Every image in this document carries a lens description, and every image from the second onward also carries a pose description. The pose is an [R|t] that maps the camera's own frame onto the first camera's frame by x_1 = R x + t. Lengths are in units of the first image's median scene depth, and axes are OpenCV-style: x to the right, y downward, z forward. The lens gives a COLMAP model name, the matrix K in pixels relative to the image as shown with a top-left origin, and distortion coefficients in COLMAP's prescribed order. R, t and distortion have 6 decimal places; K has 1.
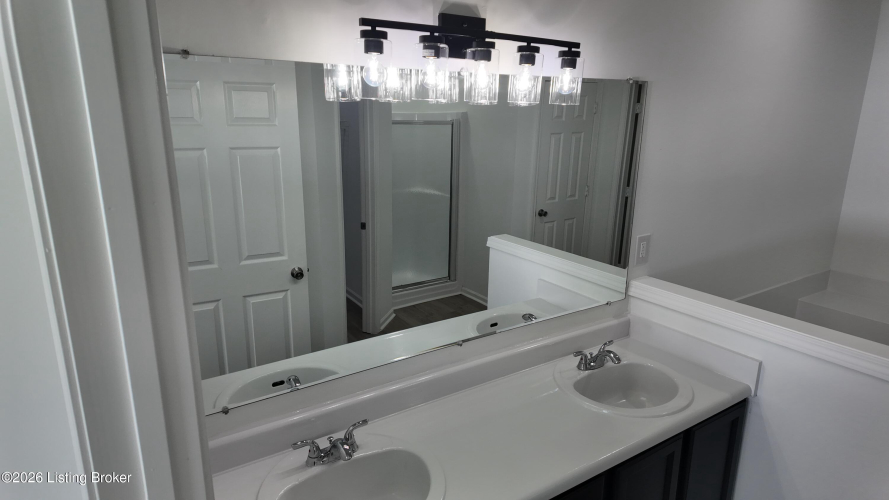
lens RADIAL K [[514.0, 0, 444.6], [0, 514.0, 252.3], [0, 0, 1]] dist [0.078092, -0.077162]
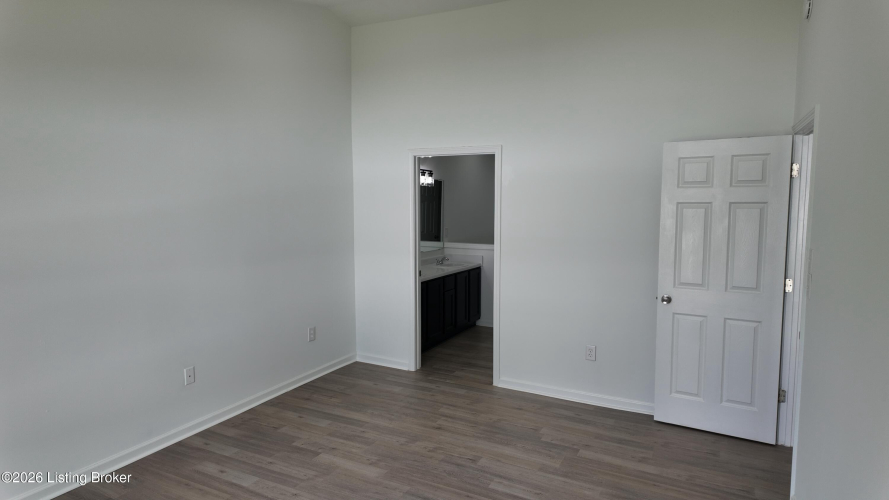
lens RADIAL K [[514.0, 0, 444.6], [0, 514.0, 252.3], [0, 0, 1]] dist [0.078092, -0.077162]
pose [[0.878277, -0.060250, 0.474341, -1.330915], [0.131654, 0.984156, -0.118761, 0.583060], [-0.459671, 0.166754, 0.872294, -2.012531]]
